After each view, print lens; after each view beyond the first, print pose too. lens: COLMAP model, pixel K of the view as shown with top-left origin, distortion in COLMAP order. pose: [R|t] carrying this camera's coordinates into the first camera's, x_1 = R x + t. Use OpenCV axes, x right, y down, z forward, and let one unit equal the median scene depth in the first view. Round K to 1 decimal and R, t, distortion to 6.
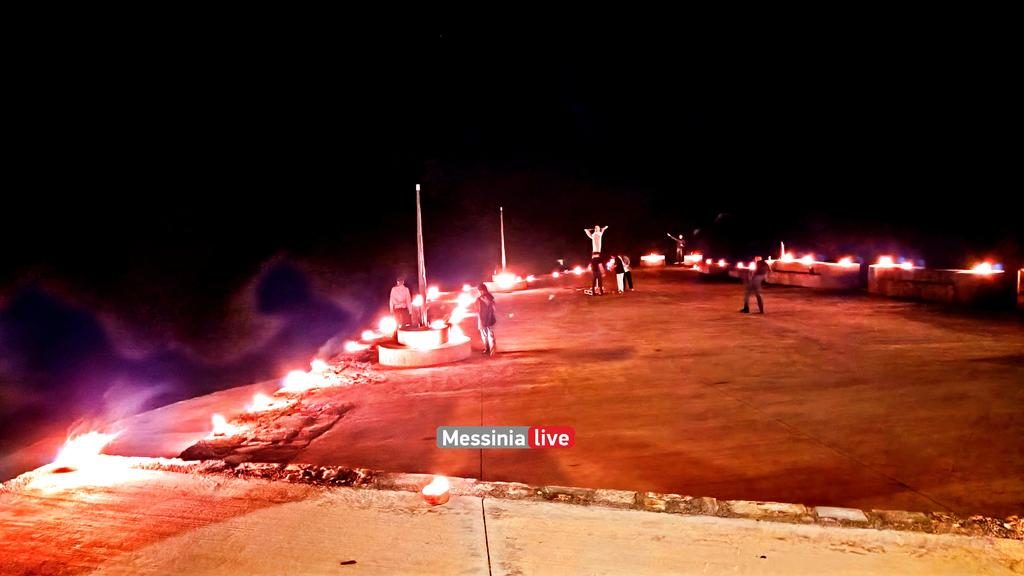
lens RADIAL K [[751.0, 0, 515.6], [0, 751.0, 288.6], [0, 0, 1]] dist [0.097093, -0.147758]
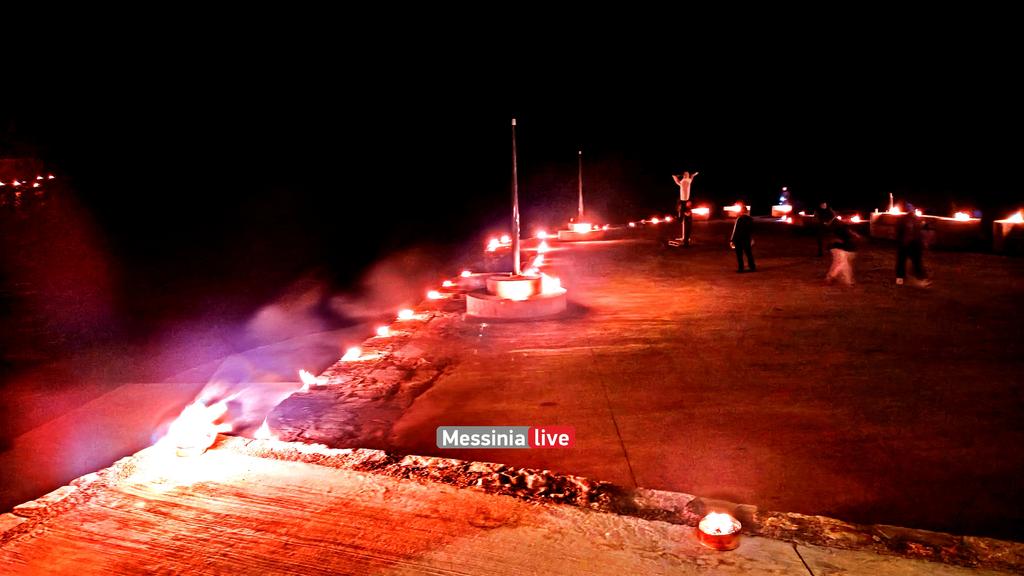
lens RADIAL K [[746.9, 0, 512.0], [0, 746.9, 288.0], [0, 0, 1]] dist [0.141854, -0.204739]
pose [[0.997220, 0.029520, -0.068412, -0.209913], [-0.024932, 0.997444, 0.066966, 0.013428], [0.070213, -0.065074, 0.995407, 0.280857]]
